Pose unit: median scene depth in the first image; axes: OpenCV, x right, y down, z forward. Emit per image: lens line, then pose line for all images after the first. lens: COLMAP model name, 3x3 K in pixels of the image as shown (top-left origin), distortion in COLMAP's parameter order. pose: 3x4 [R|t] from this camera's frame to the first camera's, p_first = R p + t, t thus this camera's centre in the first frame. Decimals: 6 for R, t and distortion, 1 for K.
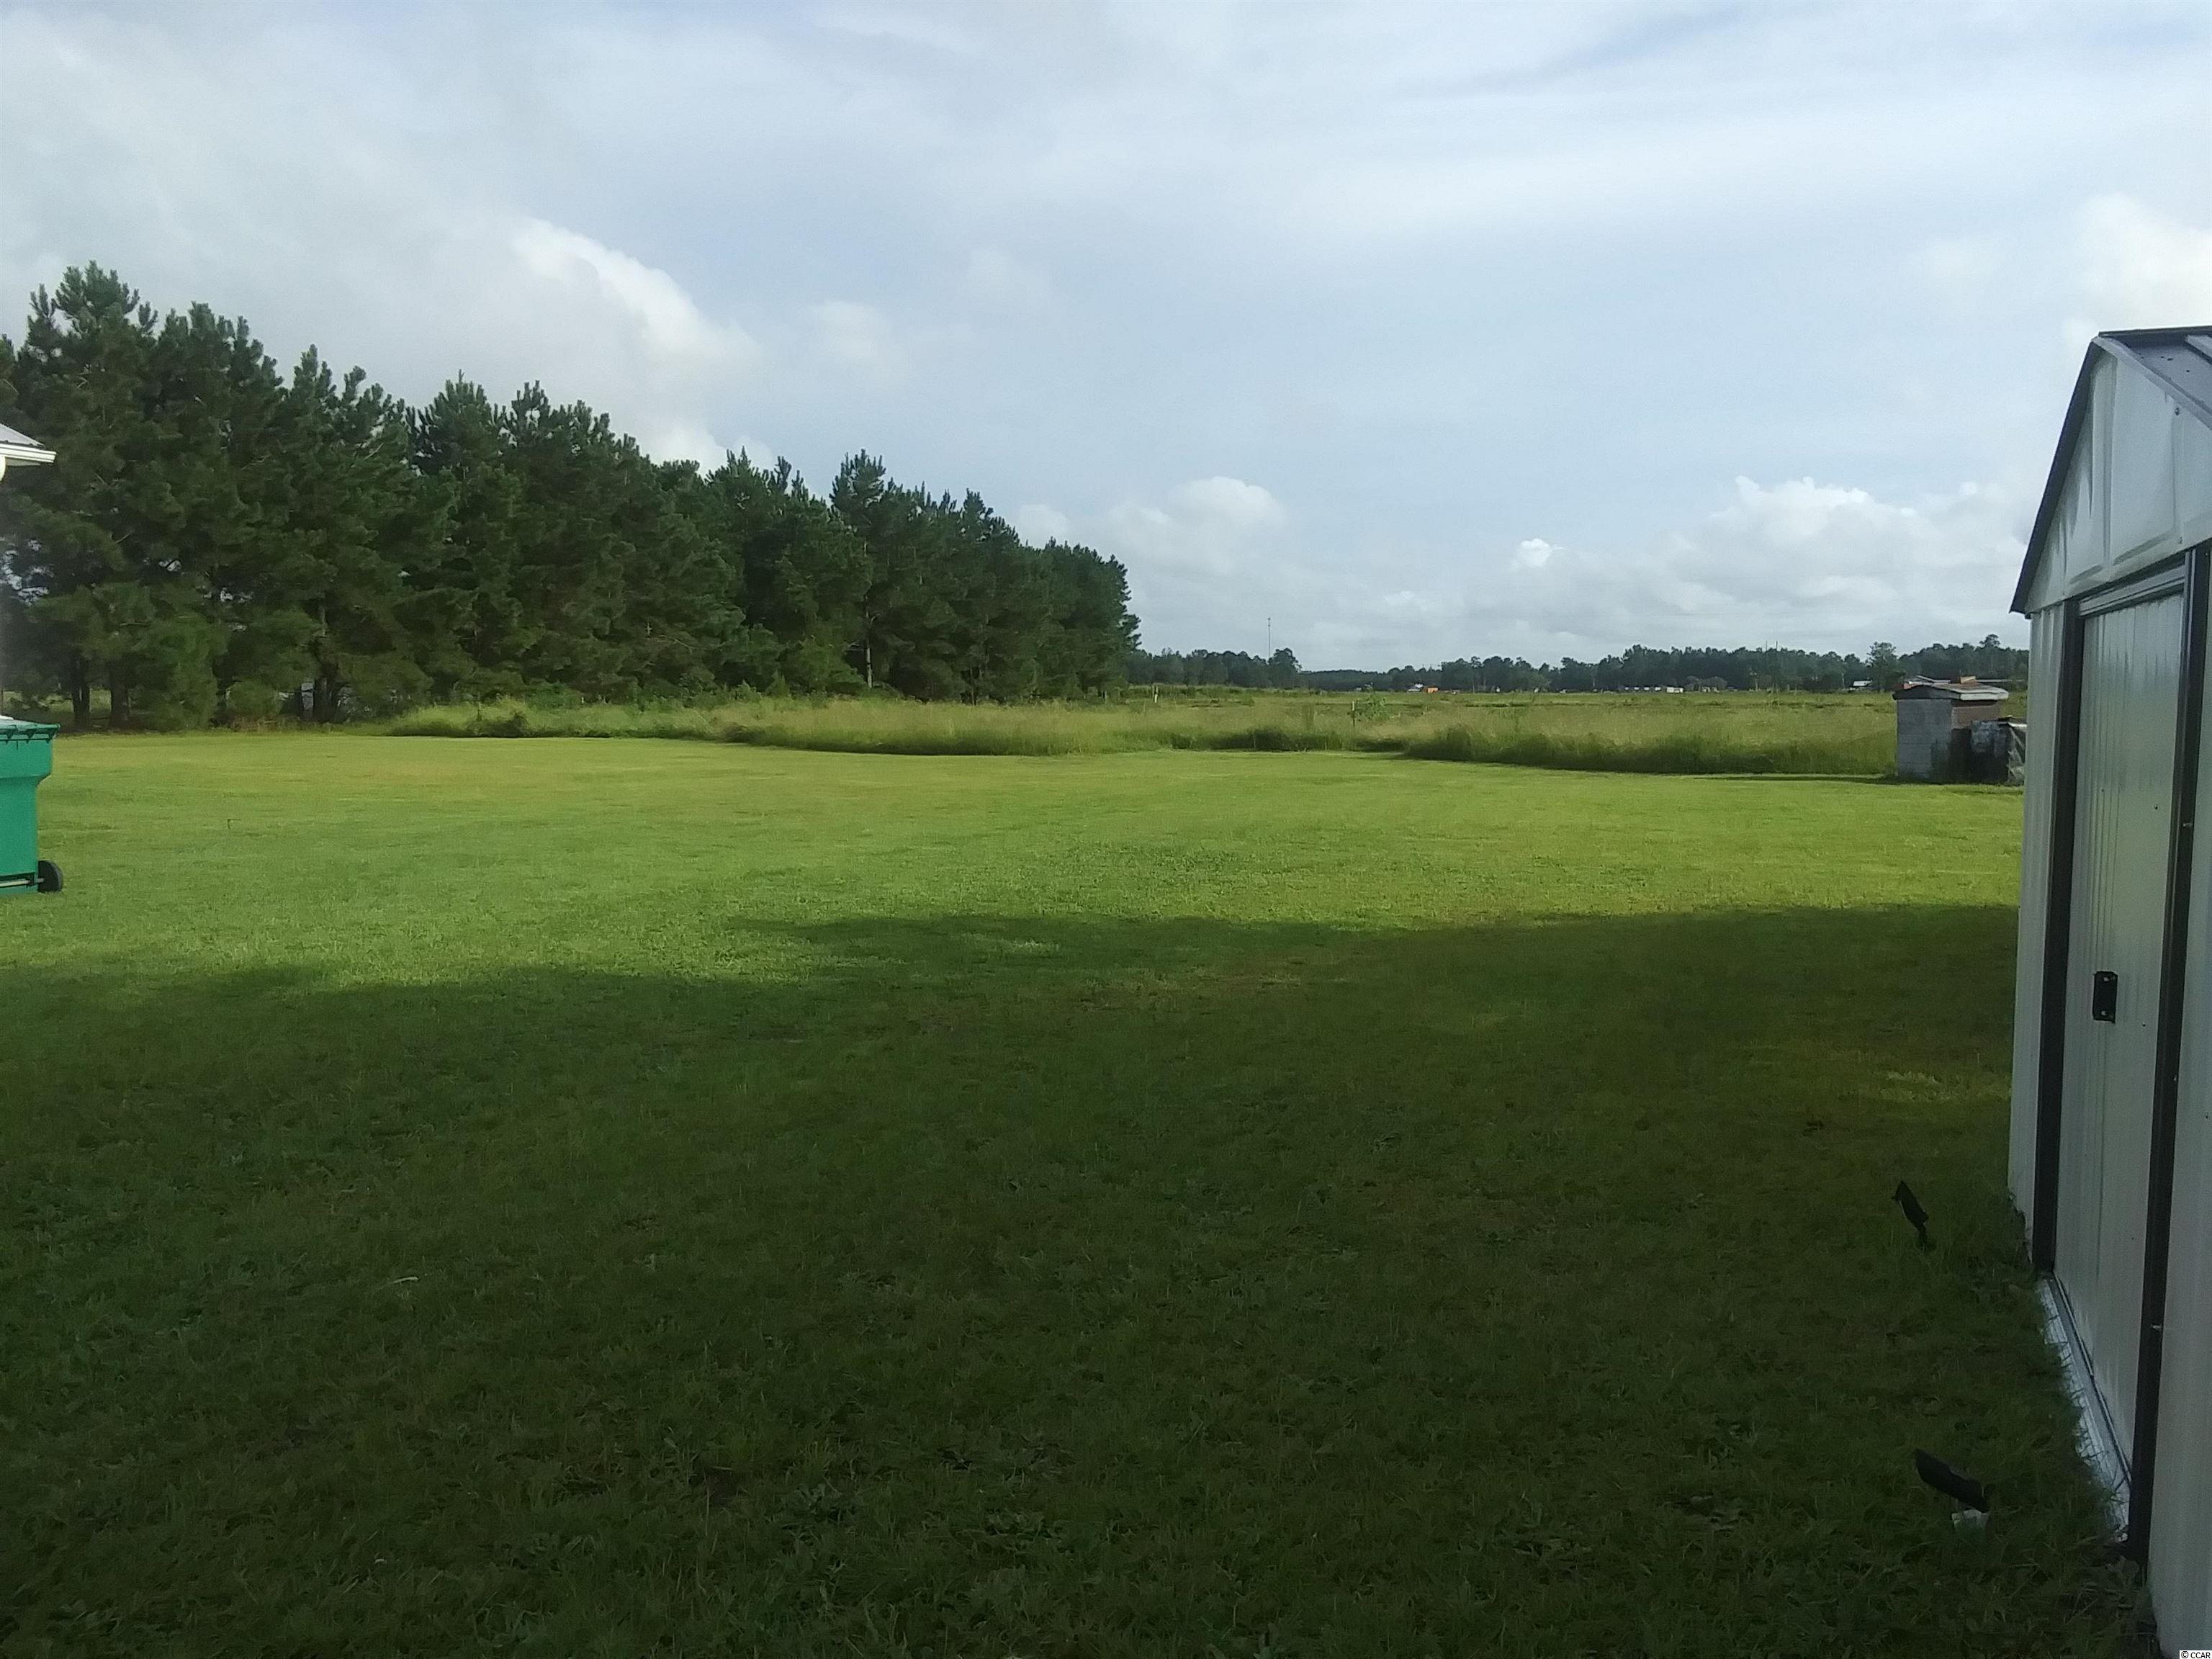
lens RADIAL K [[1641.5, 0, 1106.0], [0, 1641.5, 829.5], [0, 0, 1]] dist [0.000727, -0.057025]
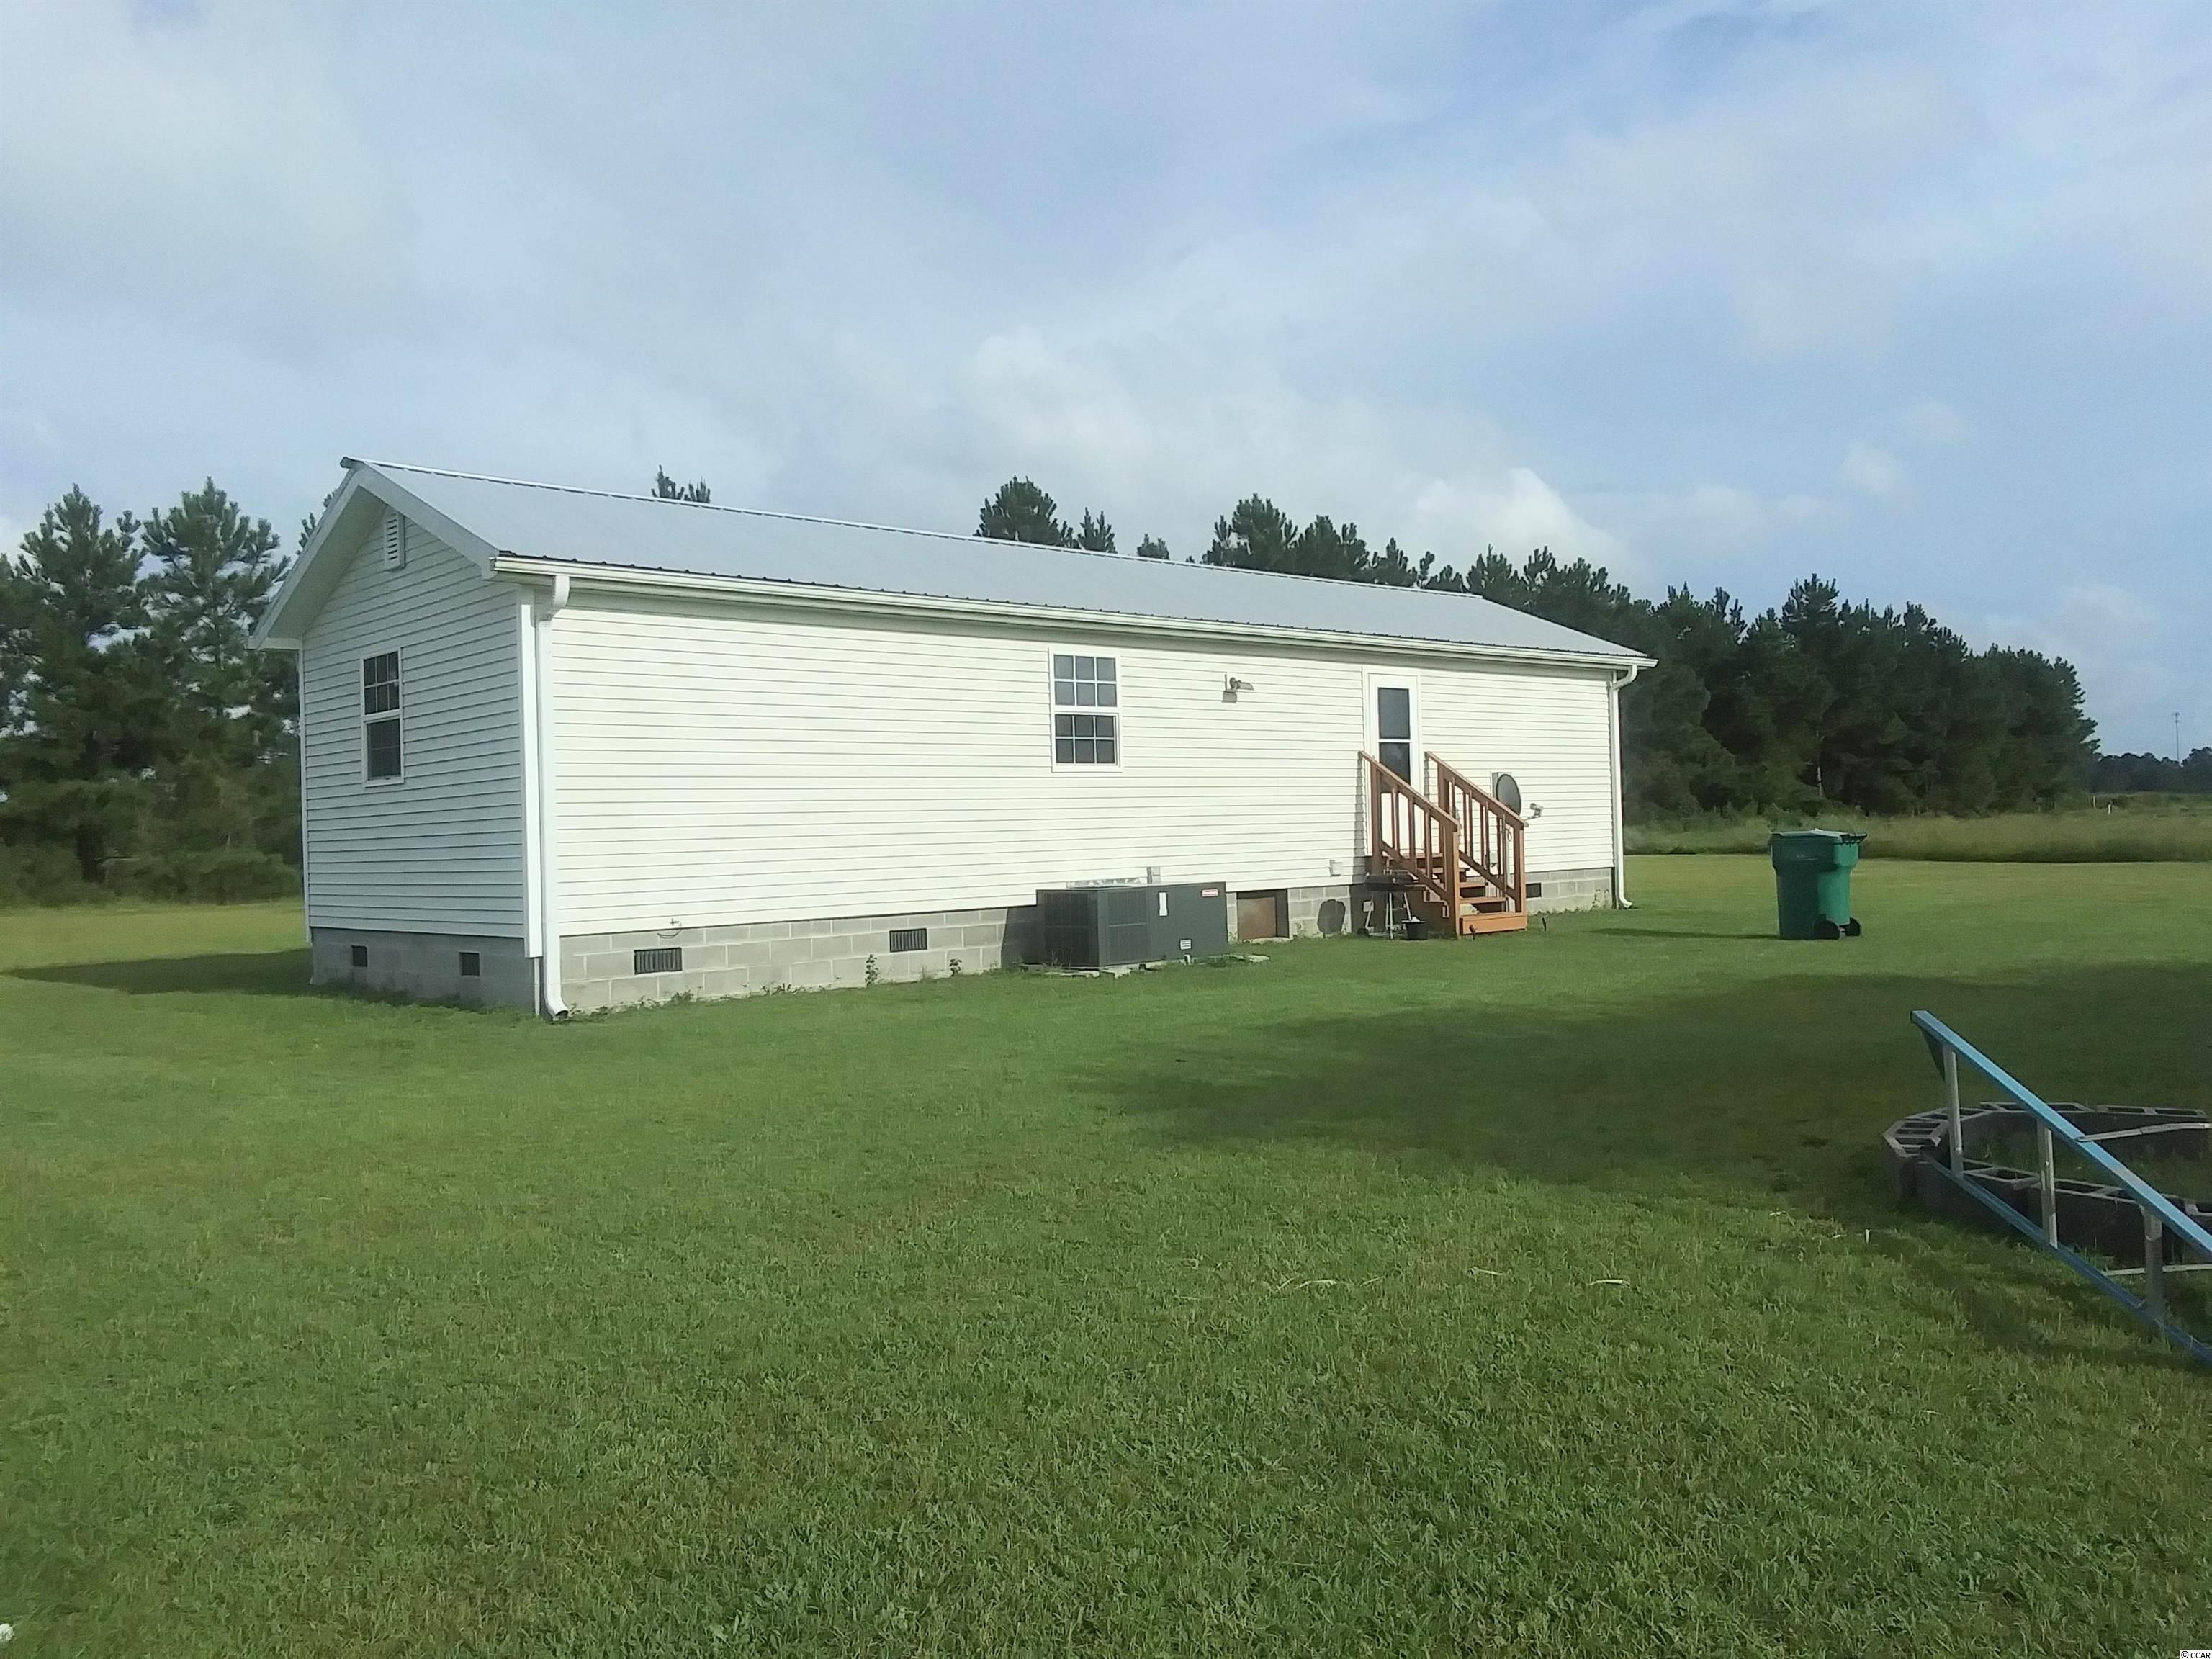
lens RADIAL K [[1641.5, 0, 1106.0], [0, 1641.5, 829.5], [0, 0, 1]] dist [0.000727, -0.057025]
pose [[0.881630, -0.025459, -0.471254, -0.056017], [-0.010740, 0.997203, -0.073965, 0.006851], [0.471819, 0.070271, 0.878890, -0.086981]]
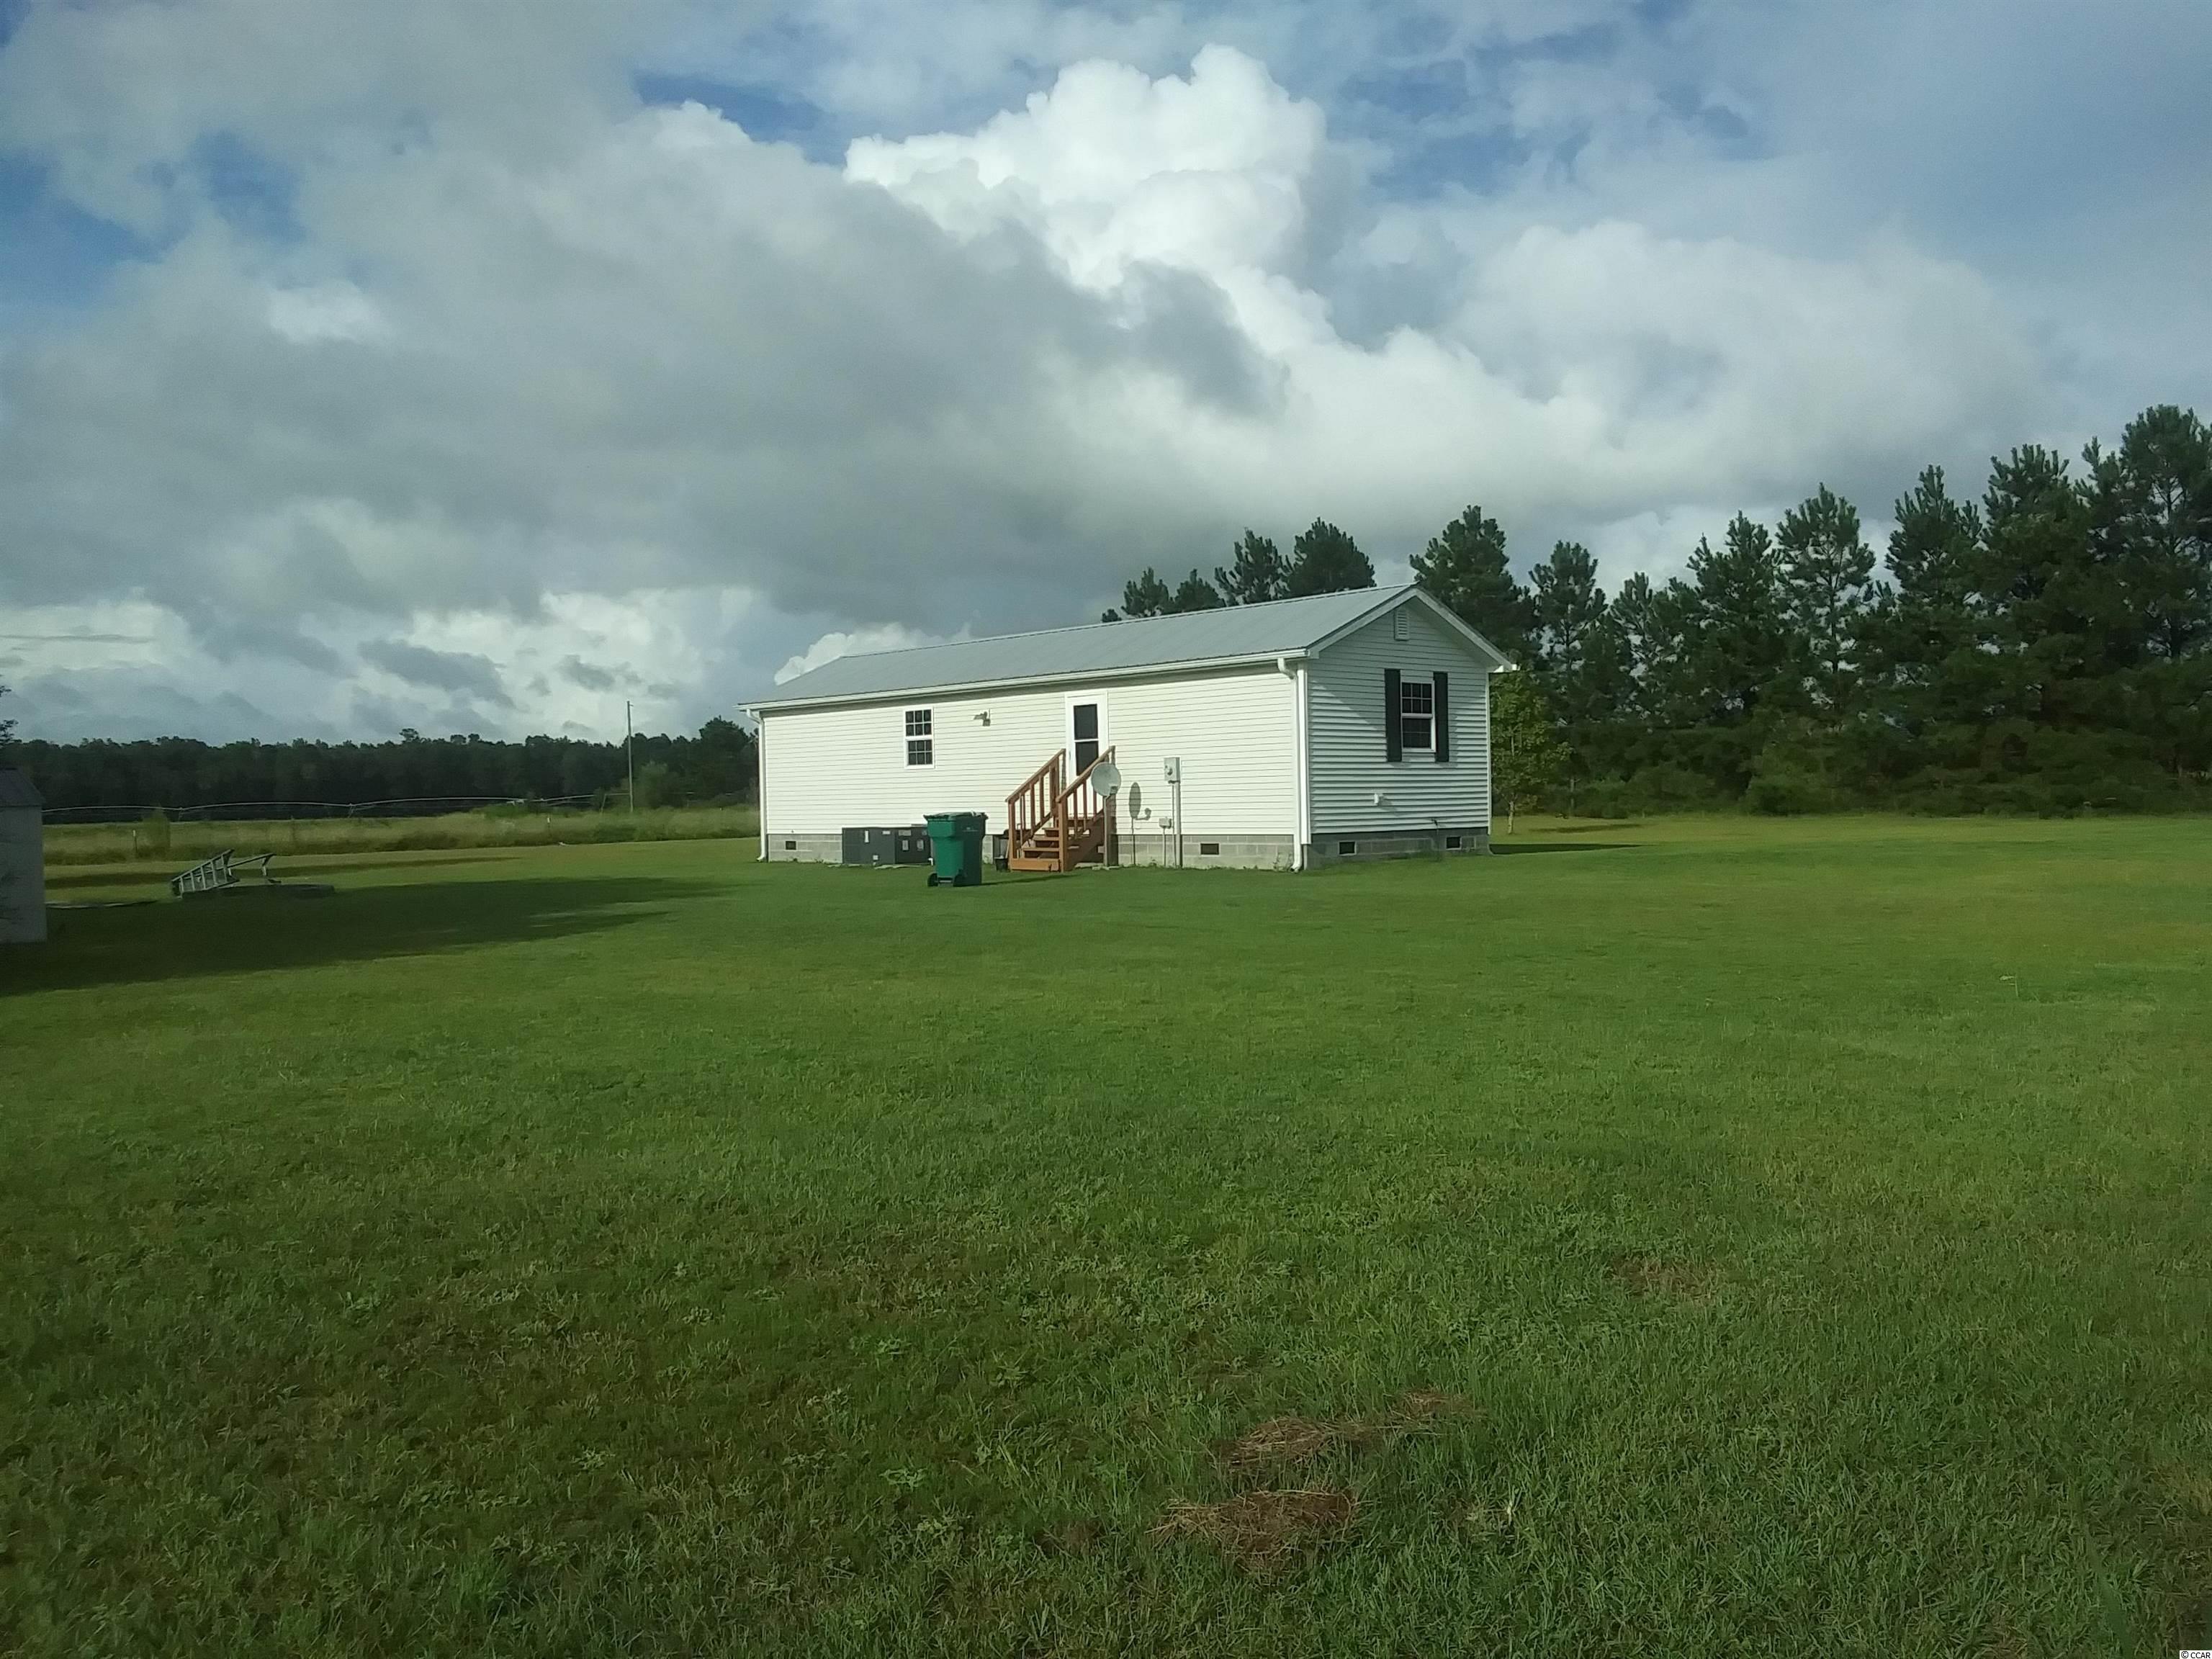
lens RADIAL K [[1703.7, 0, 1115.6], [0, 1703.7, 843.7], [0, 0, 1]] dist [0.048082, -0.092874]
pose [[-0.426626, 0.036115, -0.903707, 0.581261], [-0.052504, 0.996528, 0.064610, -0.074821], [0.902903, 0.075012, -0.423248, 0.888226]]
